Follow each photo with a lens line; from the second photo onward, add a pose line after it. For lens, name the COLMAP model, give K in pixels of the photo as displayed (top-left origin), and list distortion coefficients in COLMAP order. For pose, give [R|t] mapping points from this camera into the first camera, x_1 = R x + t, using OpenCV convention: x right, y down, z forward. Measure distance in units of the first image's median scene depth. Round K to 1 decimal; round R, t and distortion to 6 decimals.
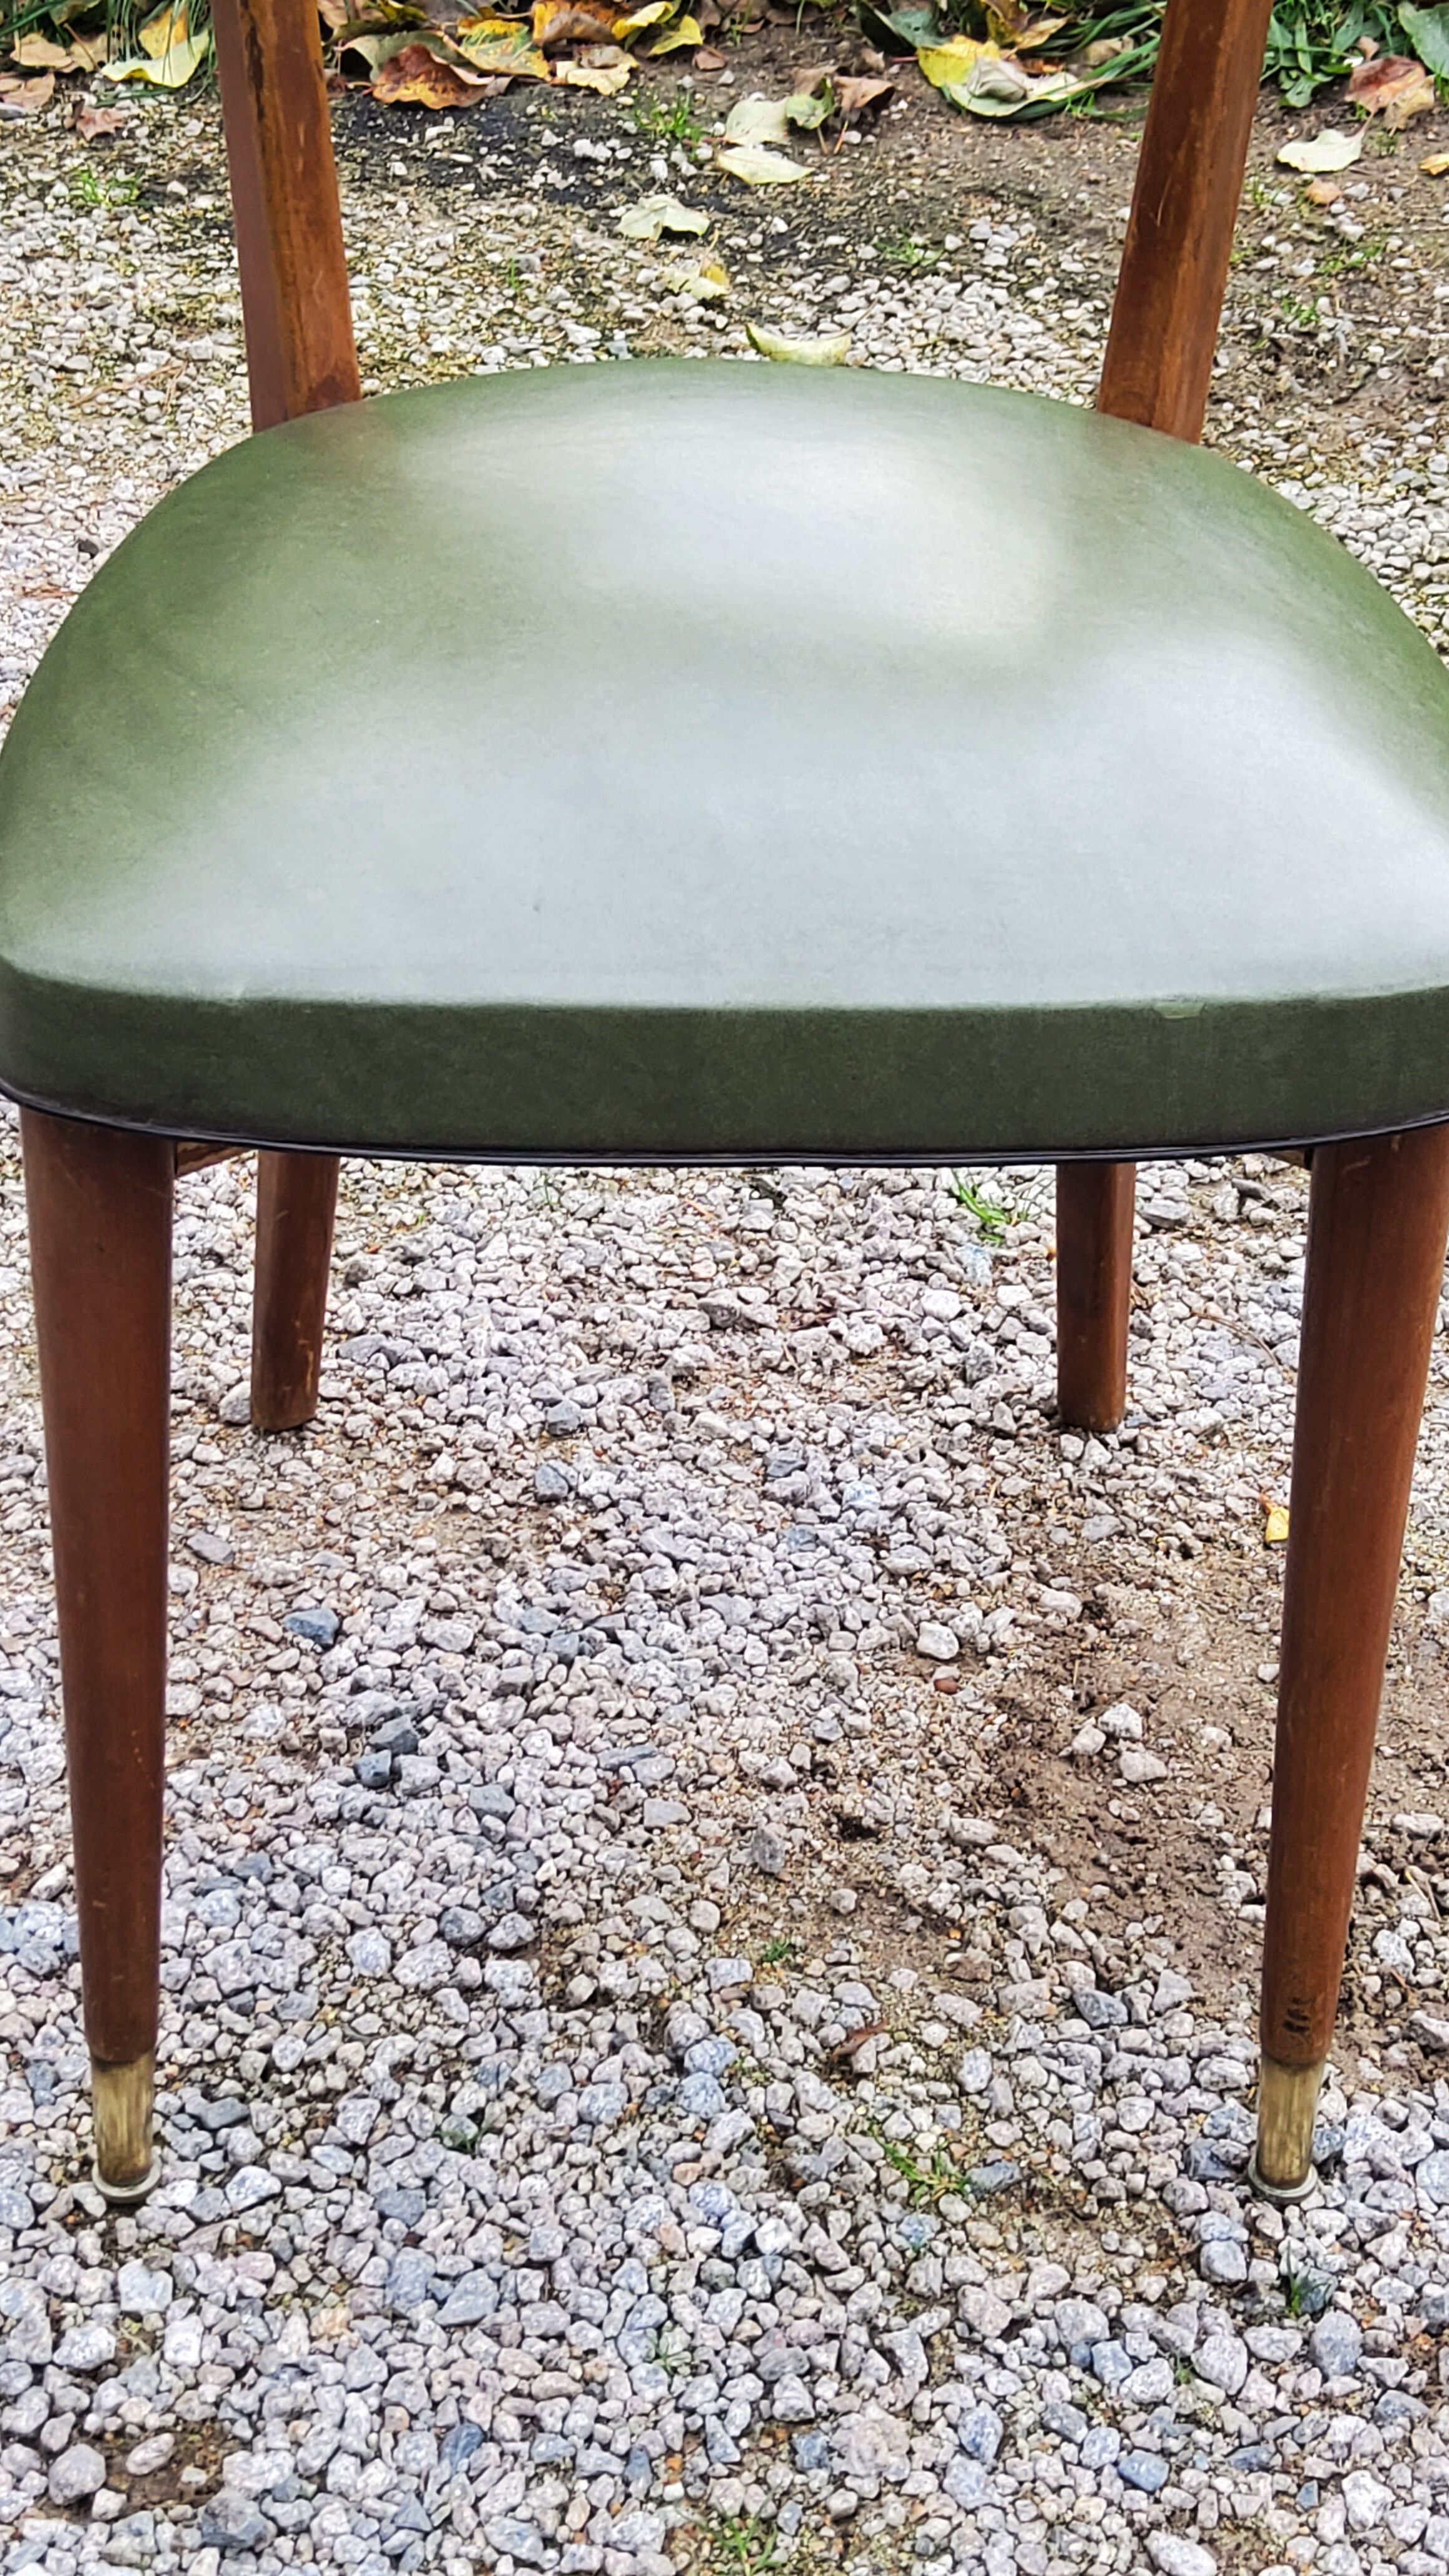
lens RADIAL K [[3814.9, 0, 736.8], [0, 3814.9, 1291.7], [0, 0, 1]] dist [0.173851, -0.385969]
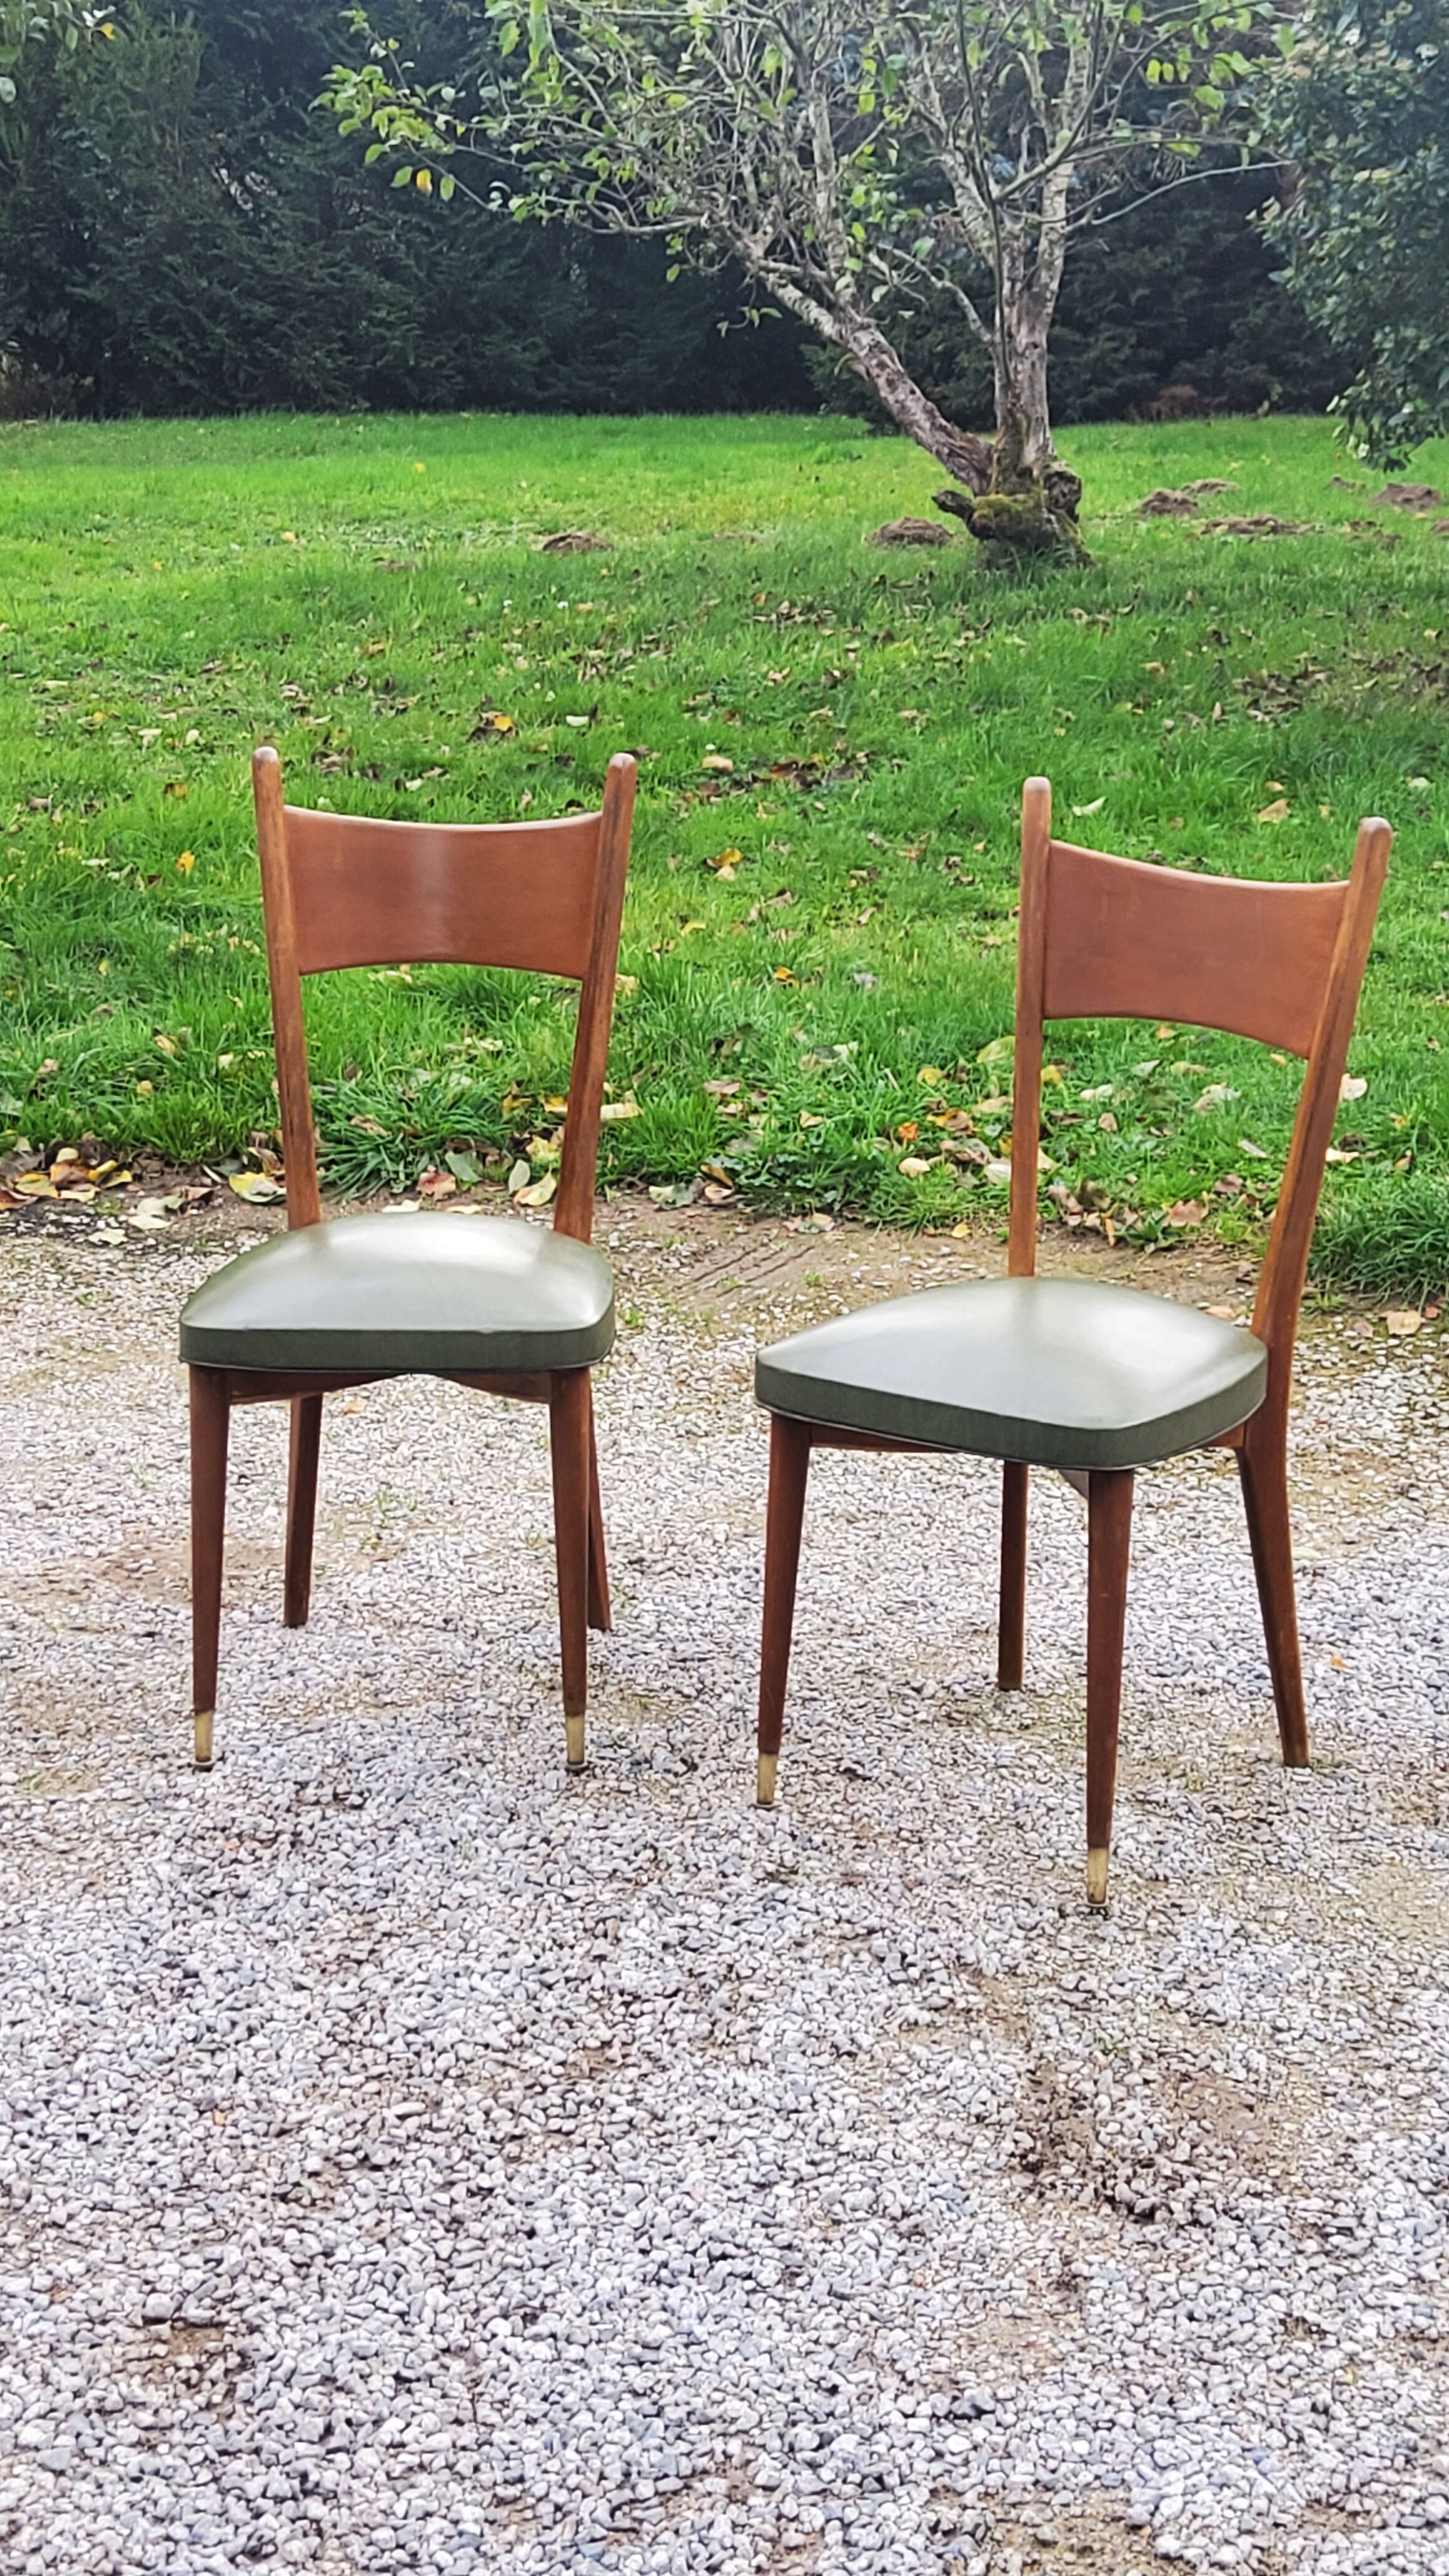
lens RADIAL K [[3872.7, 0, 739.0], [0, 3872.7, 1251.3], [0, 0, 1]] dist [0.194659, -0.570207]
pose [[0.997550, -0.030446, 0.062984, 0.368411], [0.051273, 0.930700, -0.362172, 0.990623], [-0.047592, 0.364514, 0.929981, -1.949487]]
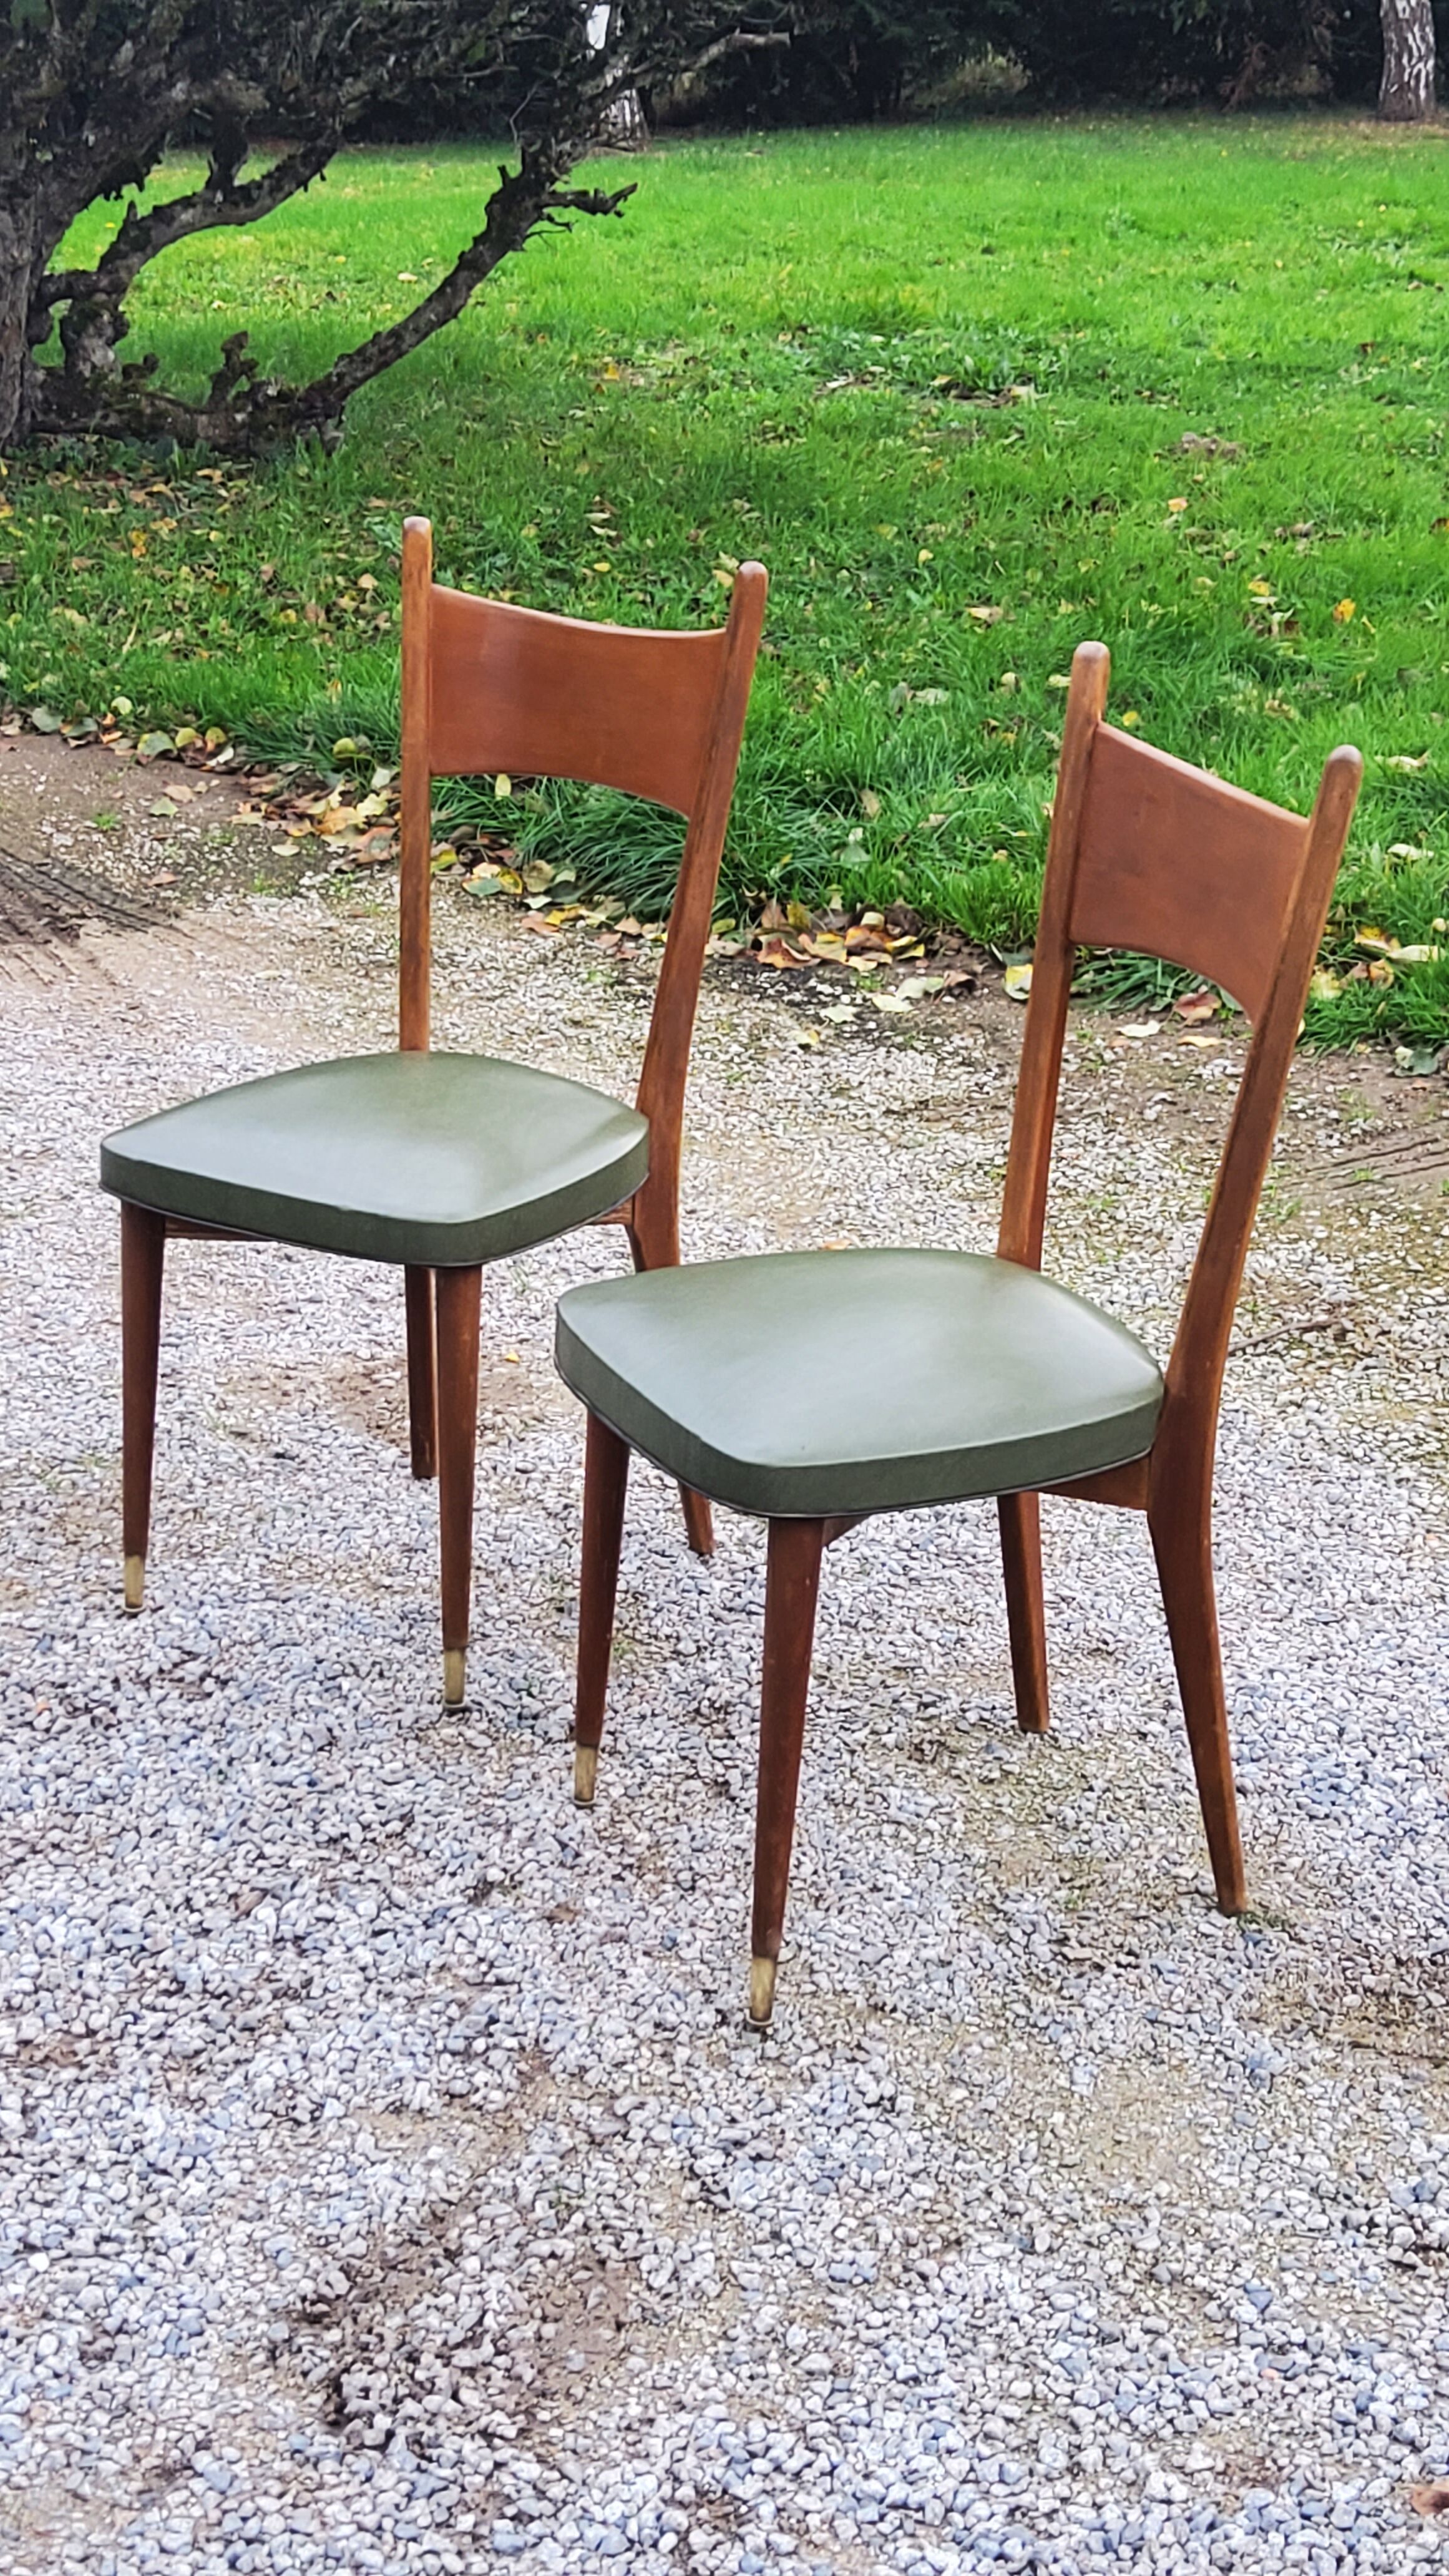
lens RADIAL K [[3872.7, 0, 739.0], [0, 3872.7, 1251.3], [0, 0, 1]] dist [0.194659, -0.570207]
pose [[0.898629, 0.143329, -0.414635, 1.474182], [-0.257388, 0.937617, -0.233720, 0.609297], [0.355270, 0.316750, 0.879462, -1.457174]]
